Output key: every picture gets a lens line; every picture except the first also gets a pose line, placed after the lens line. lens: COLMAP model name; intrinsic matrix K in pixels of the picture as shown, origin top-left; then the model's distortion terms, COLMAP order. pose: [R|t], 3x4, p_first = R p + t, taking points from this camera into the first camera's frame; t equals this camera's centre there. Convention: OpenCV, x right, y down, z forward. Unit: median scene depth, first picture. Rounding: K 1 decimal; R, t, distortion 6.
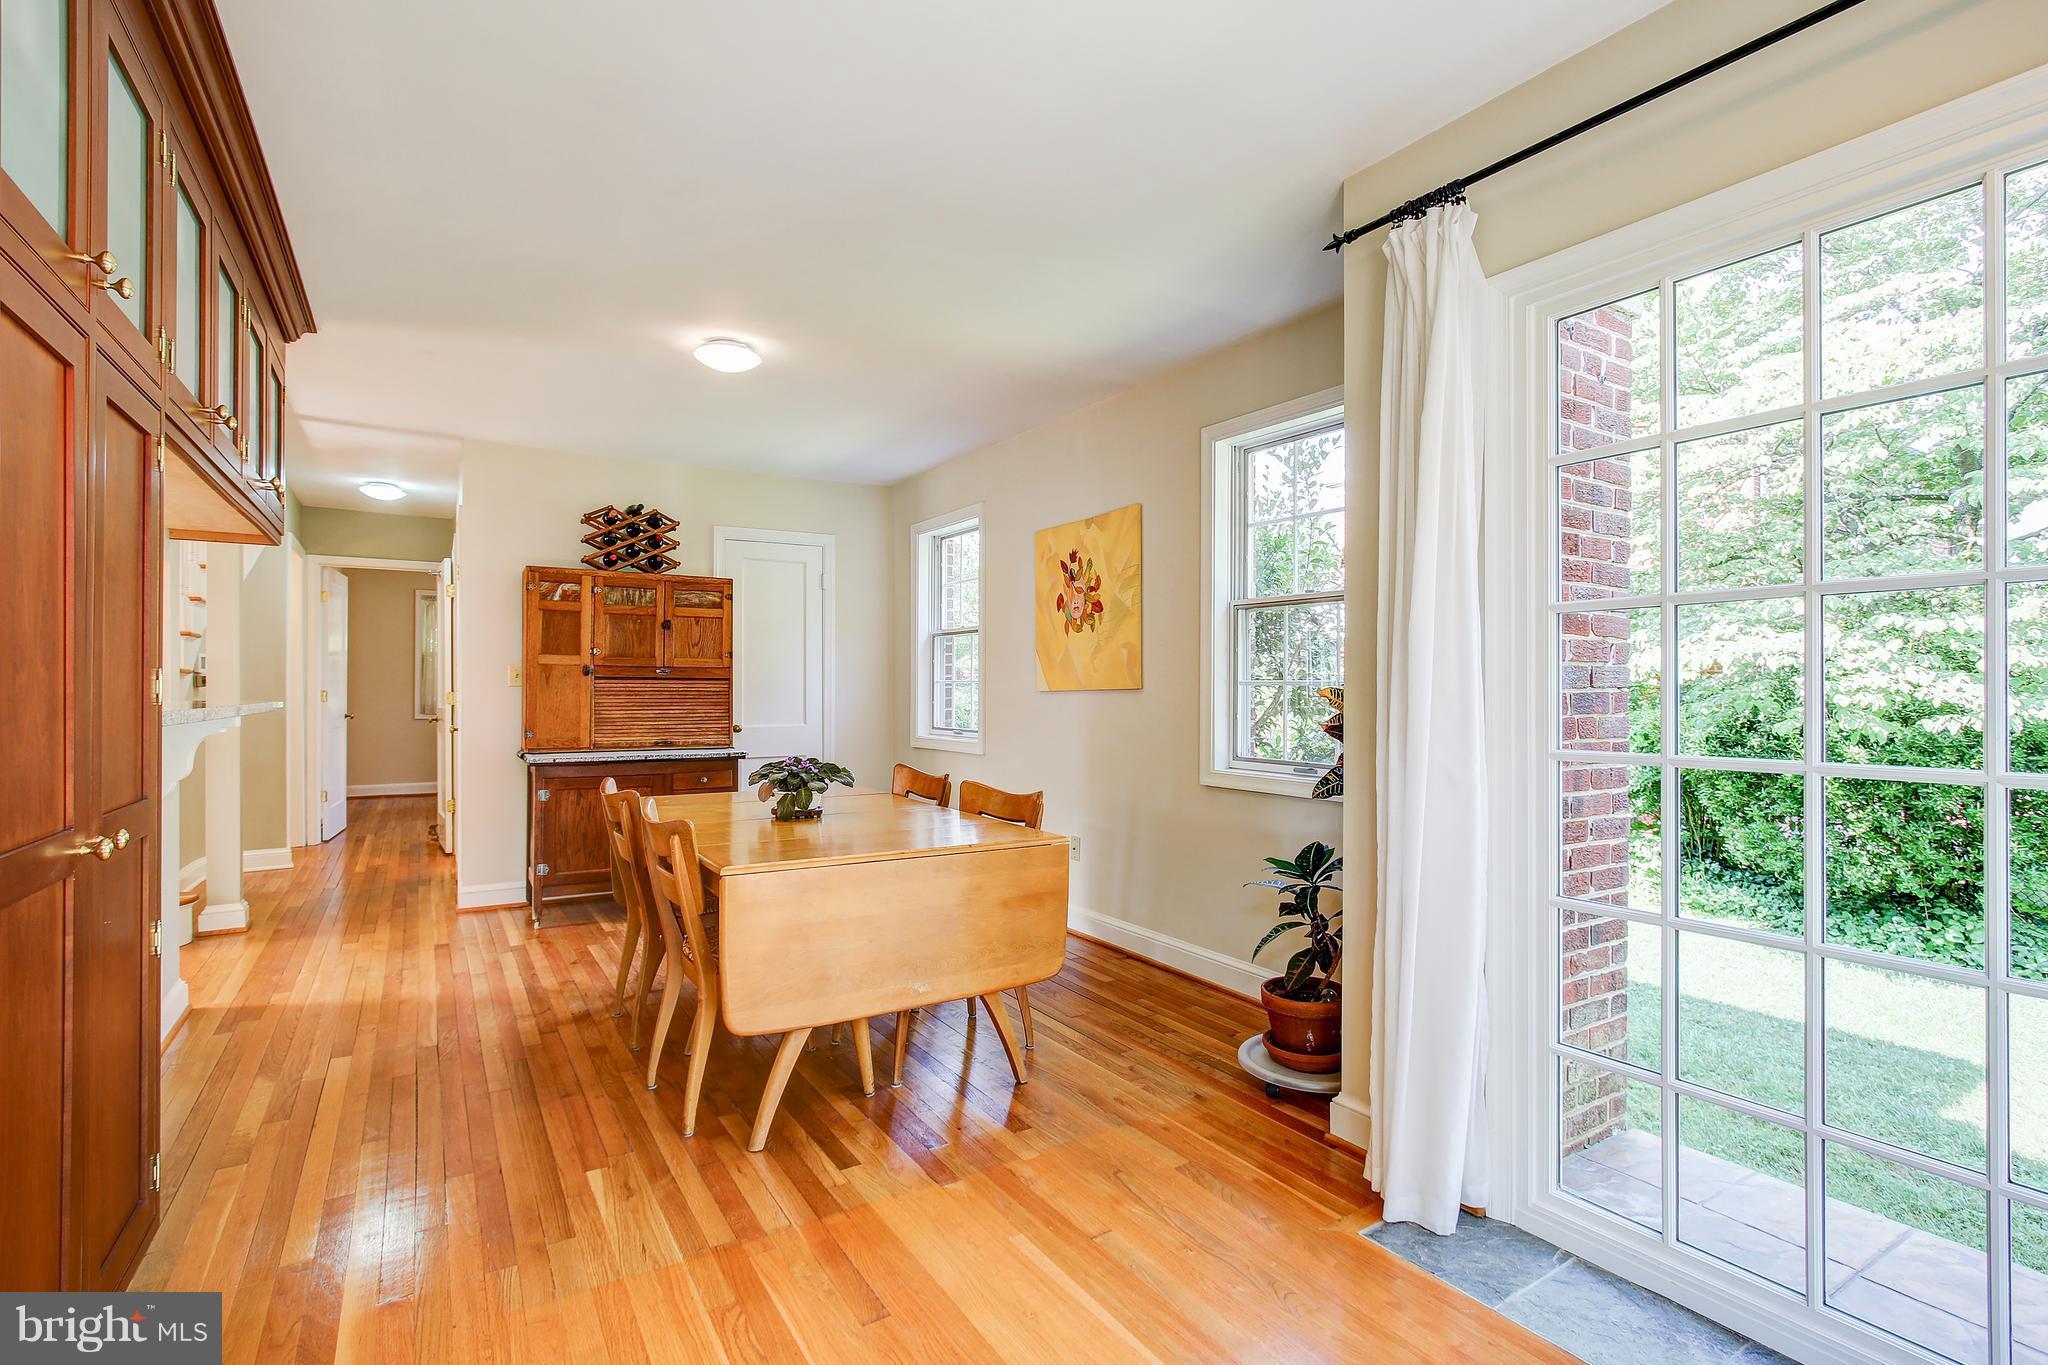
lens RADIAL K [[951.3, 0, 1027.3], [0, 951.3, 680.6], [0, 0, 1]] dist [-0.015107, 0.003053]
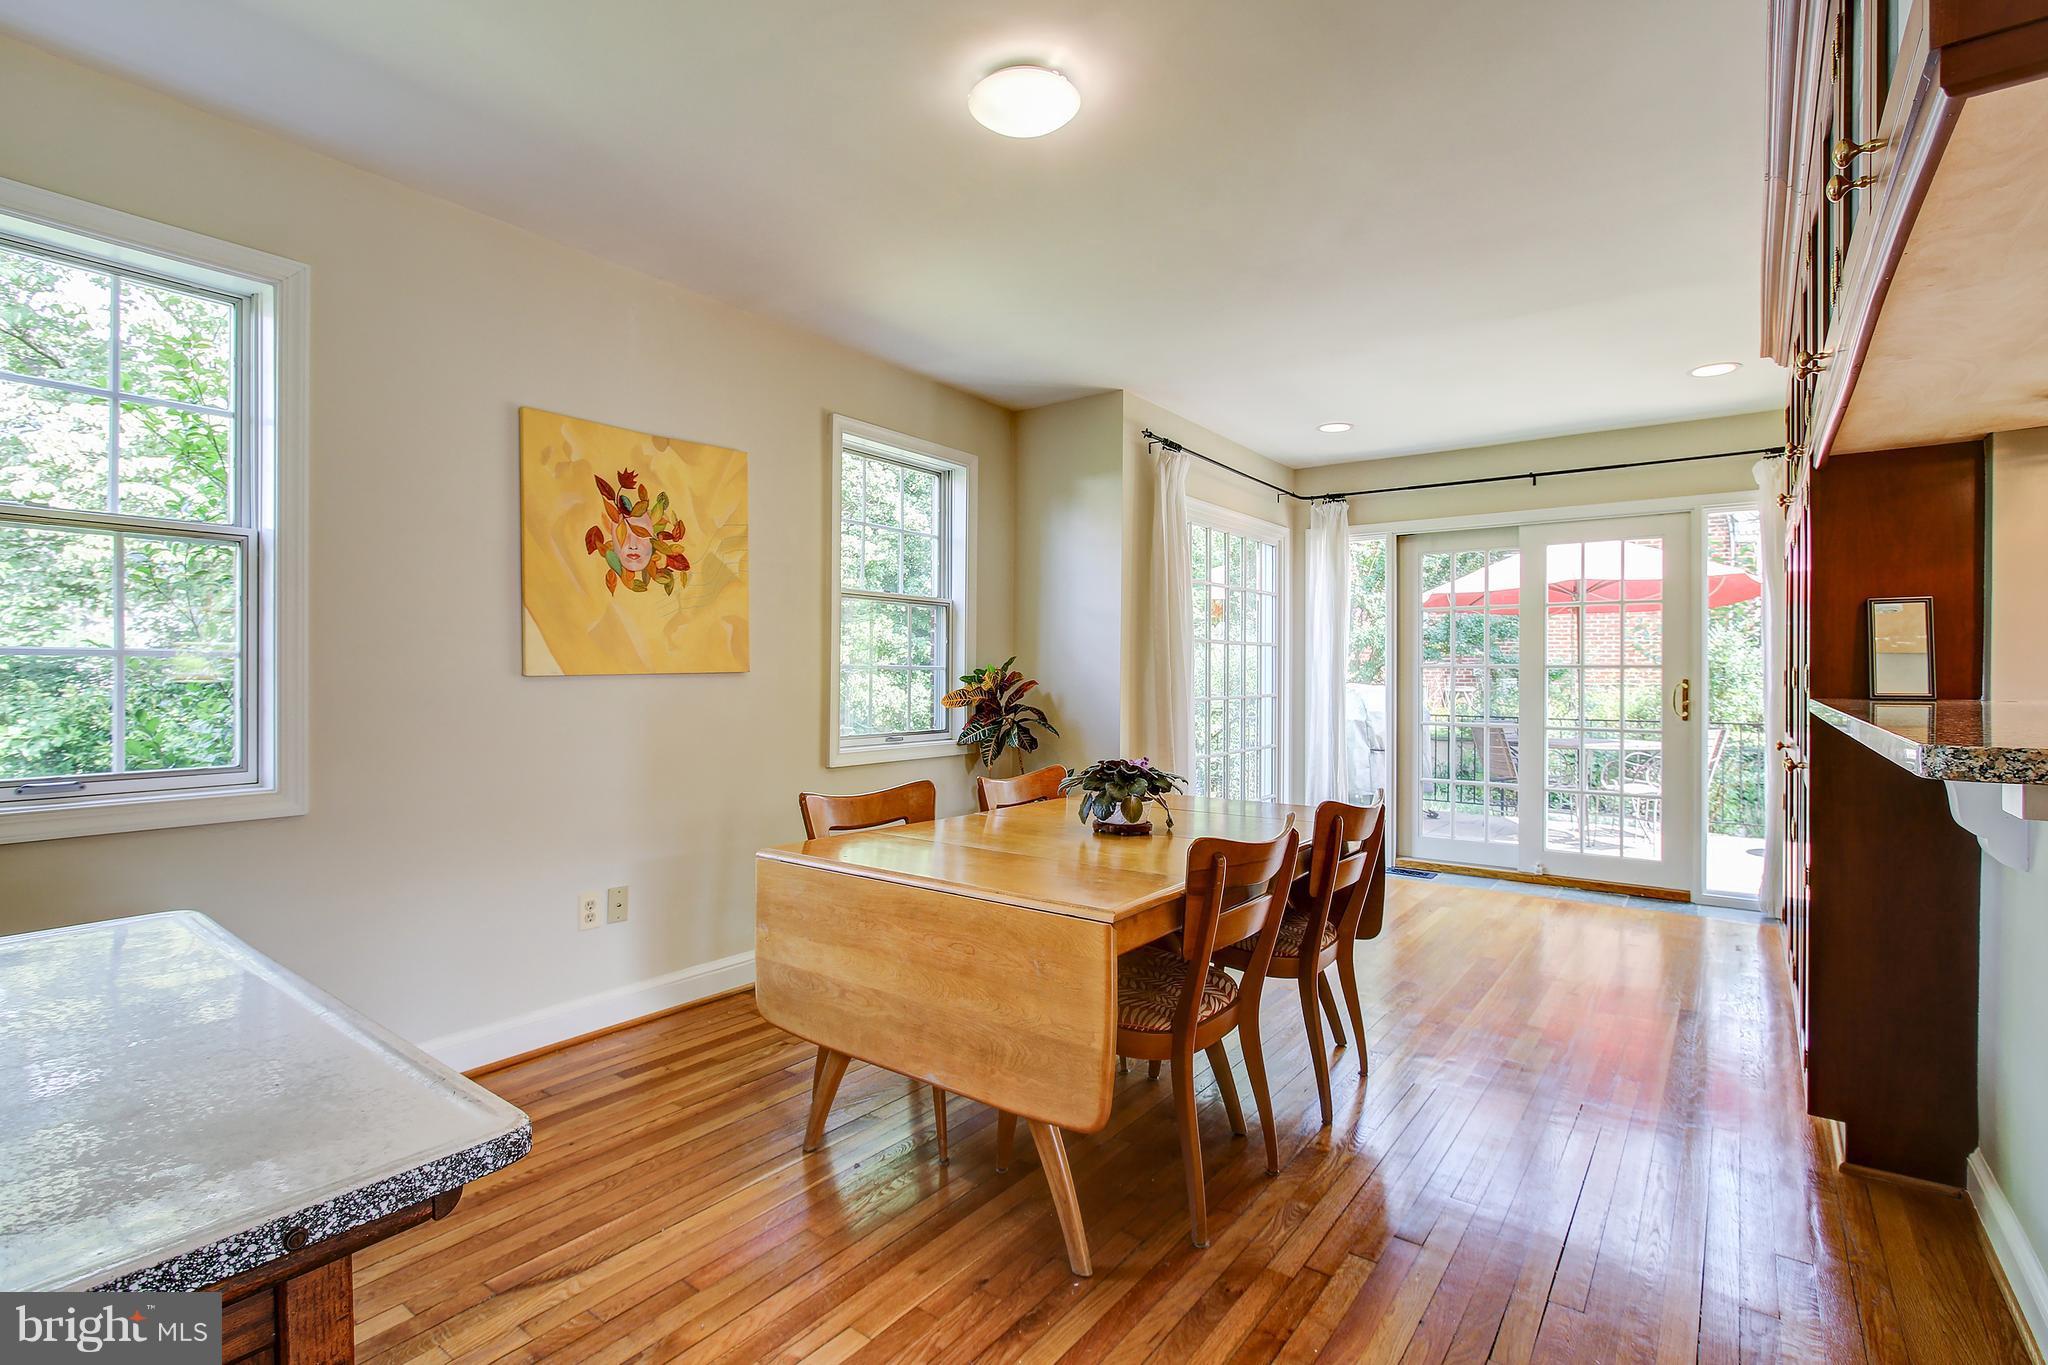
lens RADIAL K [[951.3, 0, 1032.6], [0, 951.3, 674.9], [0, 0, 1]] dist [-0.015107, 0.003053]
pose [[-0.358005, -0.004991, 0.933706, -0.706837], [-0.006522, 0.999975, 0.002844, 0.006494], [-0.933697, -0.005071, -0.358028, 0.990139]]
